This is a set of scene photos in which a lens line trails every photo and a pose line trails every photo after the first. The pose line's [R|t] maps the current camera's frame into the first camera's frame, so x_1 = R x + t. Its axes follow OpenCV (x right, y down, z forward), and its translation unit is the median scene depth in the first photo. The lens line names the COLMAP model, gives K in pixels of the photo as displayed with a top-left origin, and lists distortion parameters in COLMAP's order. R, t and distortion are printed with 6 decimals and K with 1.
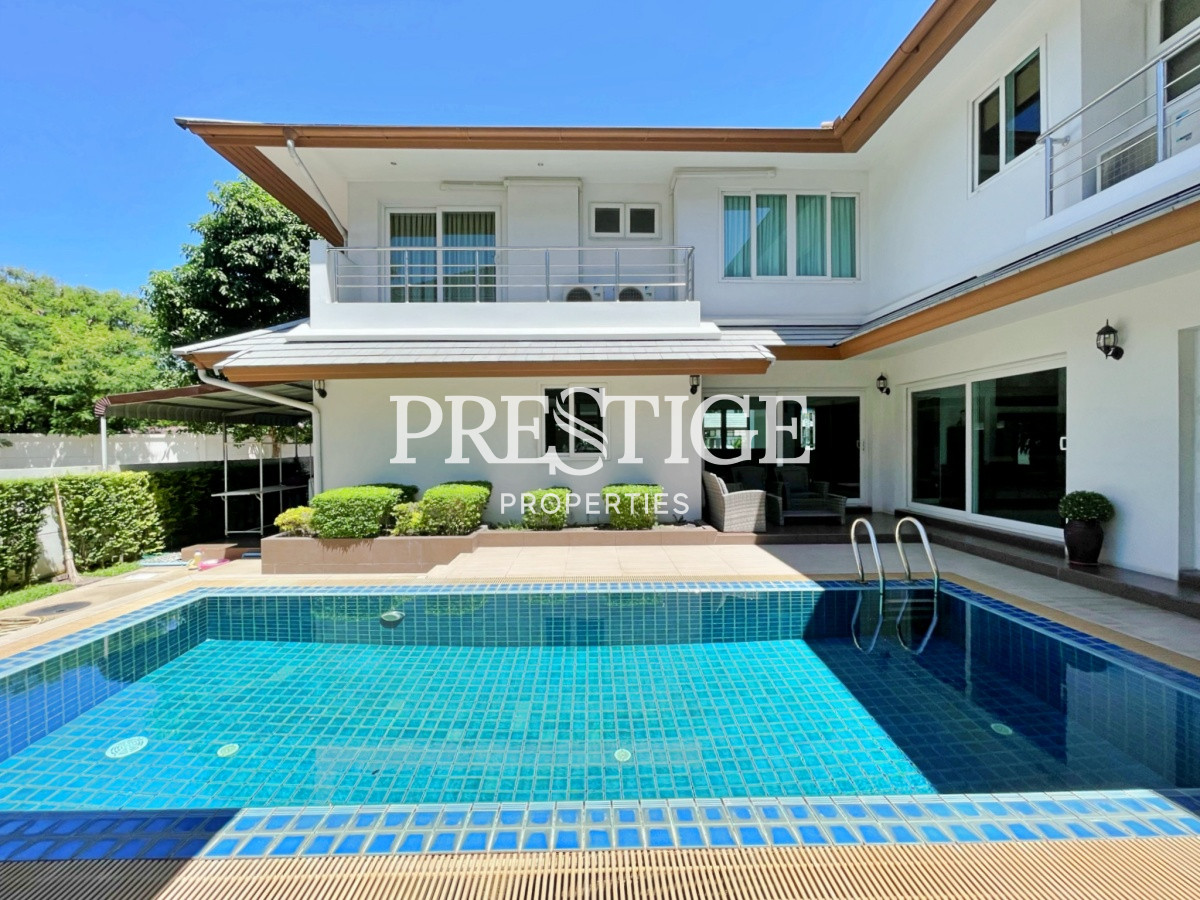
lens RADIAL K [[502.0, 0, 590.5], [0, 502.0, 452.1], [0, 0, 1]] dist [0.002741, -0.000367]
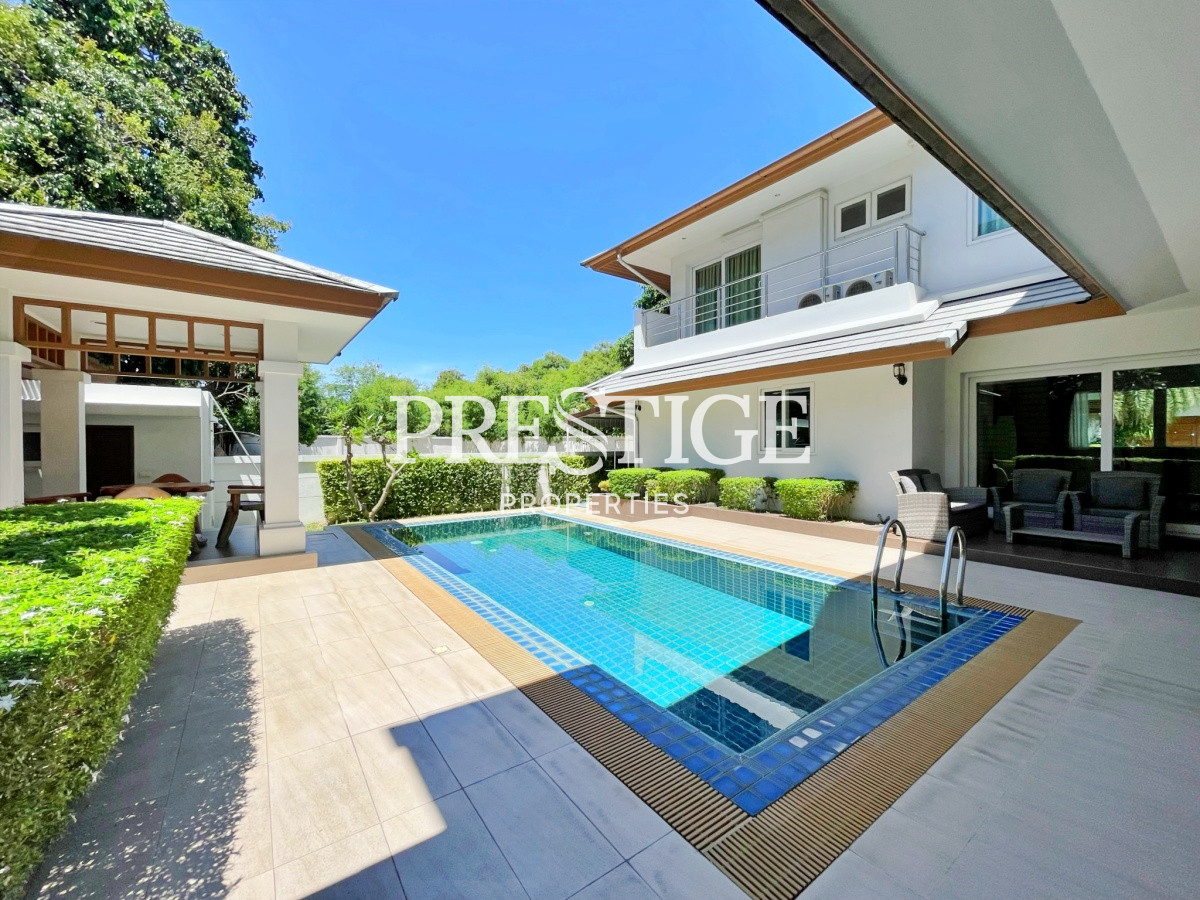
lens RADIAL K [[484.9, 0, 601.1], [0, 484.9, 447.1], [0, 0, 1]] dist [-0.002052, 0.000172]
pose [[0.572264, 0.010444, -0.820003, 0.580668], [-0.017507, 0.999847, 0.000517, 0.007561], [0.819883, 0.014060, 0.572359, 0.047341]]
